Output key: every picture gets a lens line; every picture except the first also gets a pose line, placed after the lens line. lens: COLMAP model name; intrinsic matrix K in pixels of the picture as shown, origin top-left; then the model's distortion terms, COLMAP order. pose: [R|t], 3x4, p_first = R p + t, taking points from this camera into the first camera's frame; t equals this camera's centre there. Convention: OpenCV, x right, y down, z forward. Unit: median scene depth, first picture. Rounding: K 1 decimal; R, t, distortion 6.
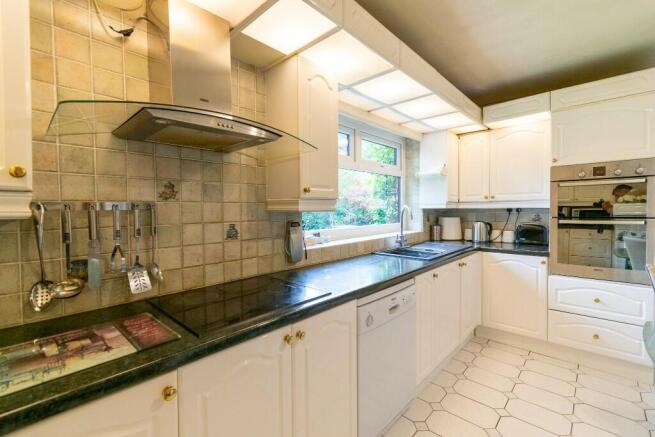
lens RADIAL K [[289.9, 0, 328.9], [0, 289.9, 216.5], [0, 0, 1]] dist [0.003005, 0.000298]
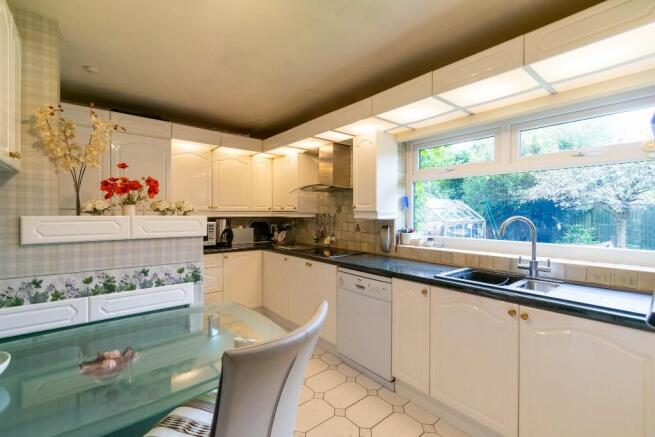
lens RADIAL K [[289.9, 0, 328.9], [0, 289.9, 216.6], [0, 0, 1]] dist [0.003005, 0.000298]
pose [[-0.142080, 0.018172, -0.989688, 1.732764], [-0.032453, 0.999208, 0.023006, -0.067123], [0.989323, 0.035387, -0.141378, 1.067645]]
